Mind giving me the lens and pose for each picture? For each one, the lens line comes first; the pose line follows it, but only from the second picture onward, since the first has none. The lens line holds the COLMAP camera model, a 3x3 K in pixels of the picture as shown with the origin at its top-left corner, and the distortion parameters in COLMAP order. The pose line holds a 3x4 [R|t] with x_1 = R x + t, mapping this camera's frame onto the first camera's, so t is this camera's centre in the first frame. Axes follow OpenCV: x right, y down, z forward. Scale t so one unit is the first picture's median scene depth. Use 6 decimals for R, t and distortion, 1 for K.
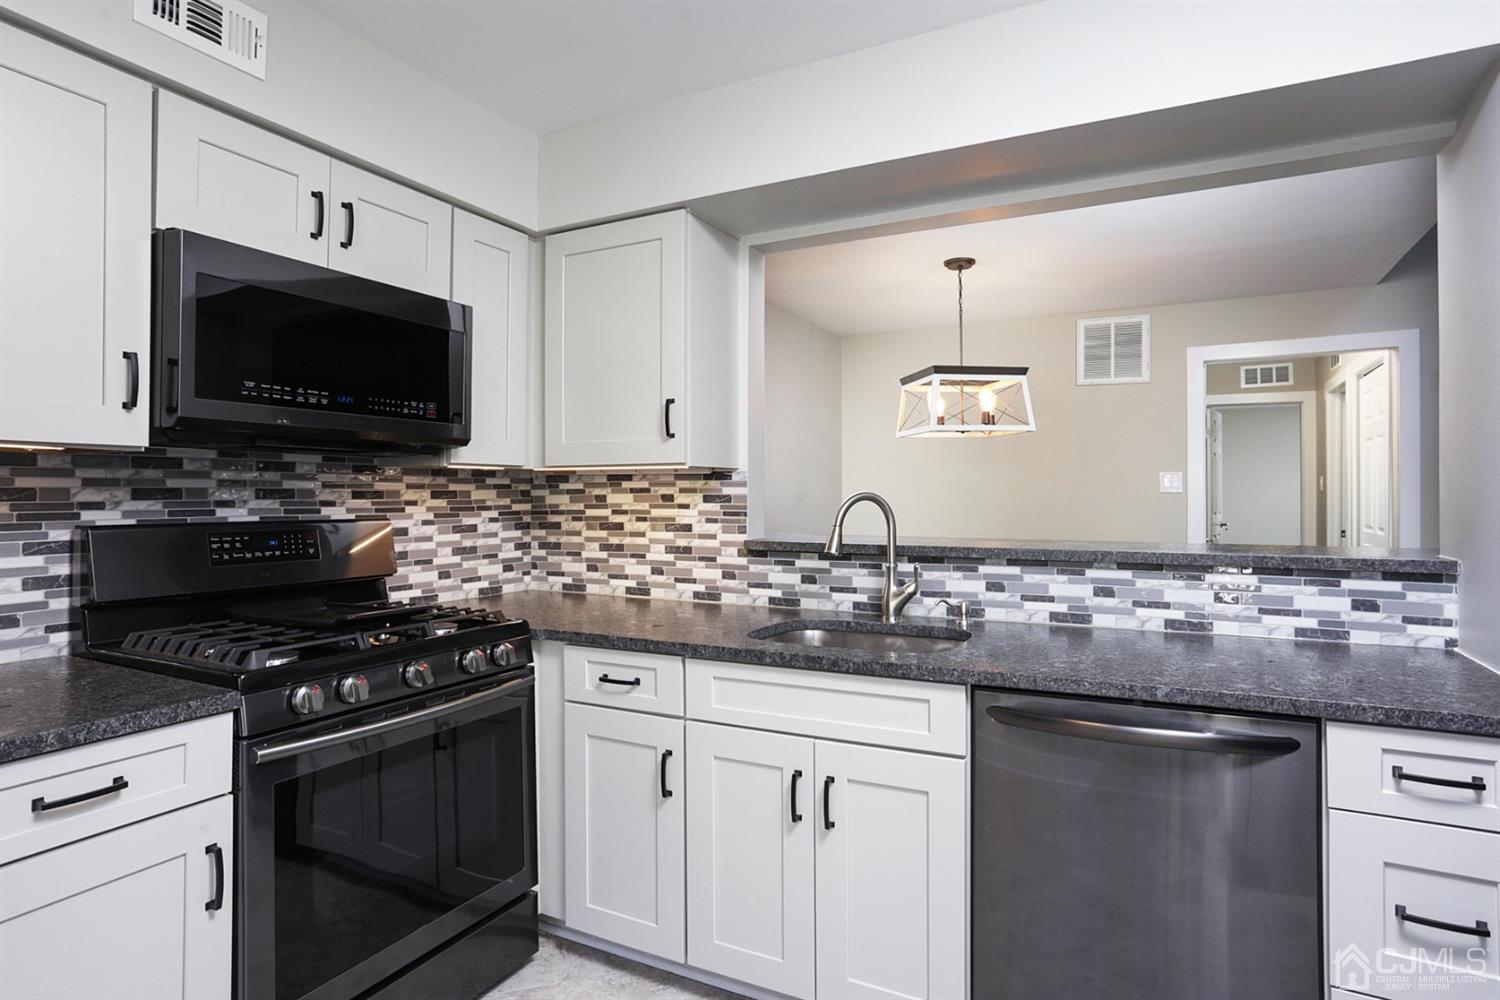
lens RADIAL K [[789.0, 0, 777.4], [0, 789.0, 490.7], [0, 0, 1]] dist [-0.071970, 0.048325]
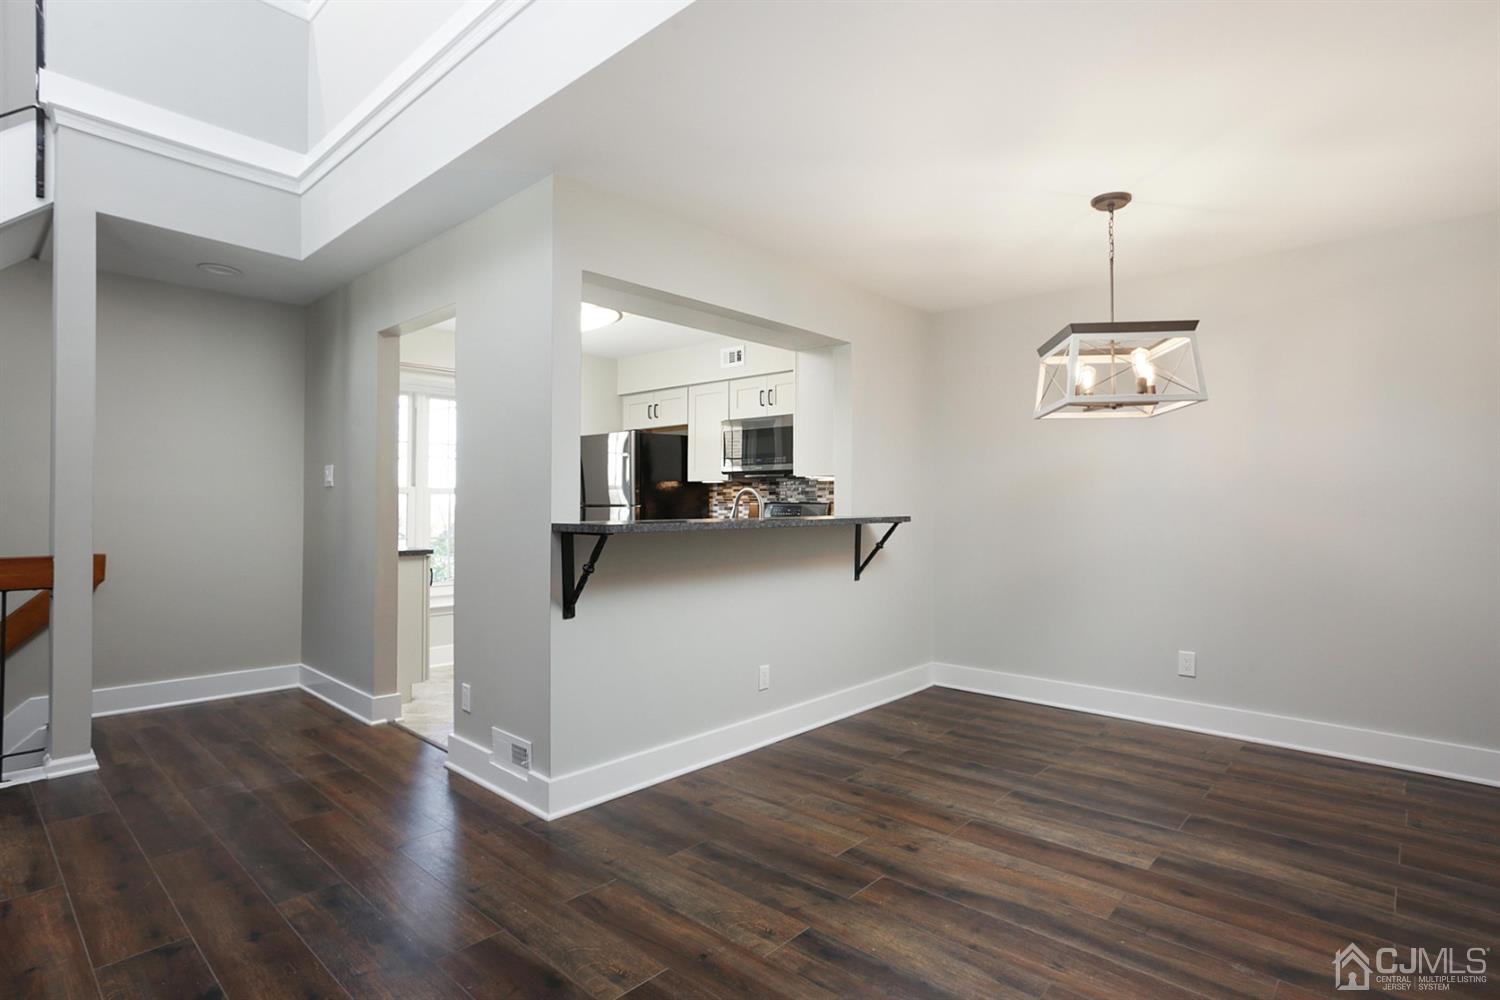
lens RADIAL K [[775.9, 0, 745.2], [0, 775.9, 500.1], [0, 0, 1]] dist [-0.070922, 0.046416]
pose [[-0.288688, -0.001579, -0.957422, 1.688792], [0.003971, 0.999988, -0.002846, 0.030599], [0.957415, -0.004623, -0.288678, 1.339291]]
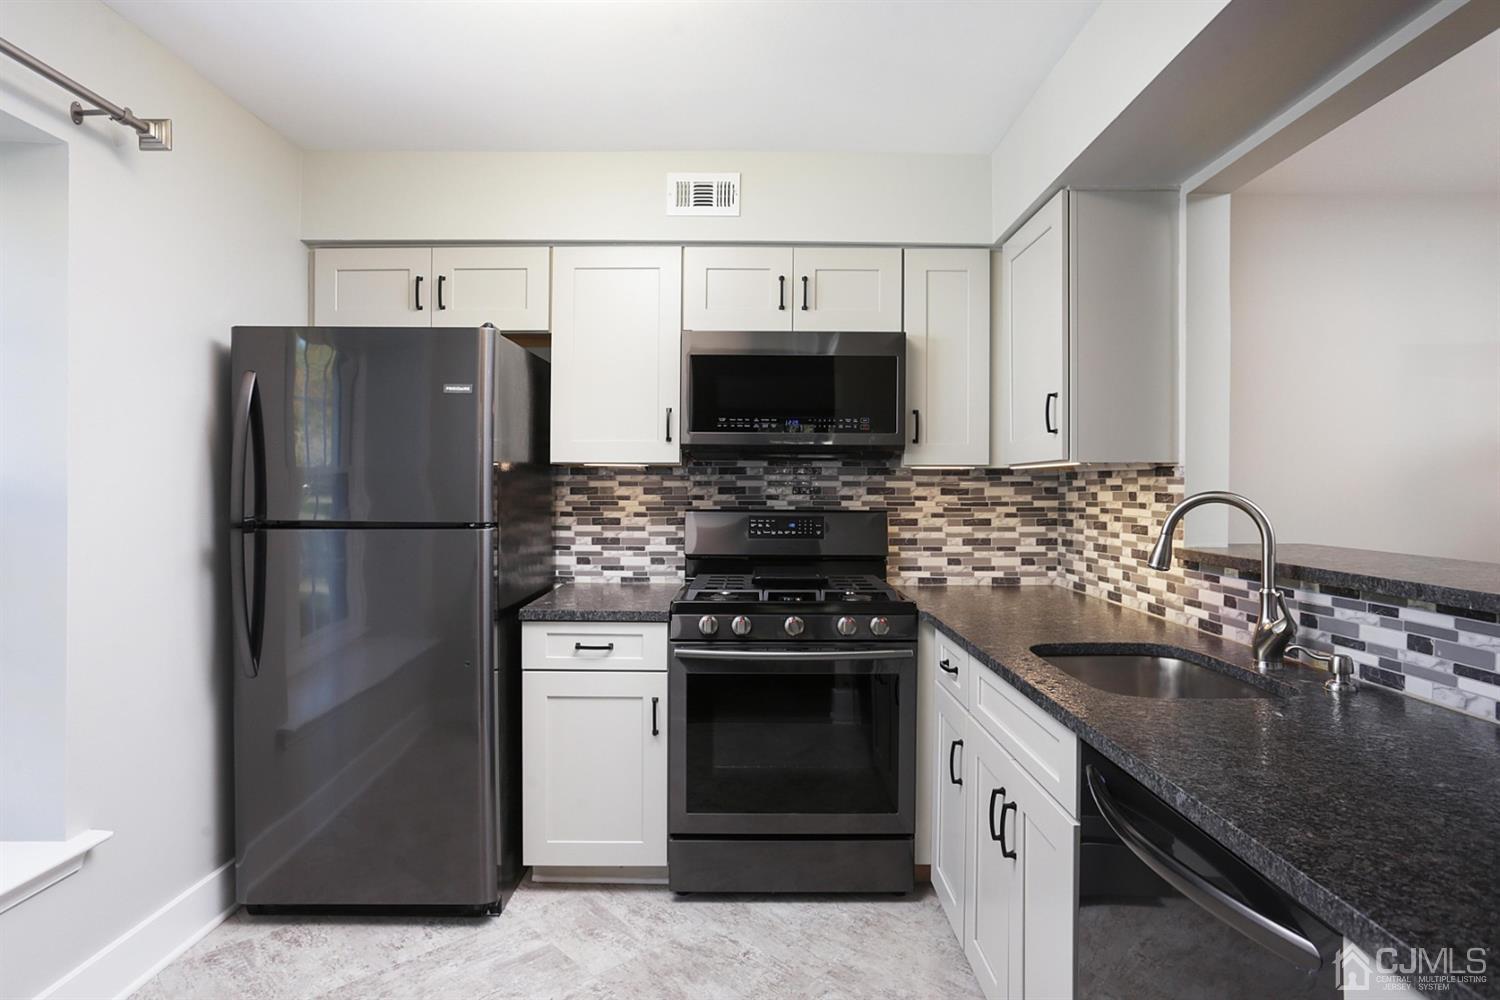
lens RADIAL K [[834.6, 0, 773.9], [0, 834.6, 489.9], [0, 0, 1]] dist [-0.015868, 0.001025]
pose [[0.460827, 0.004324, -0.887480, 0.560495], [0.002253, 0.999979, 0.006042, -0.005245], [0.887487, -0.004784, 0.460807, 0.212899]]
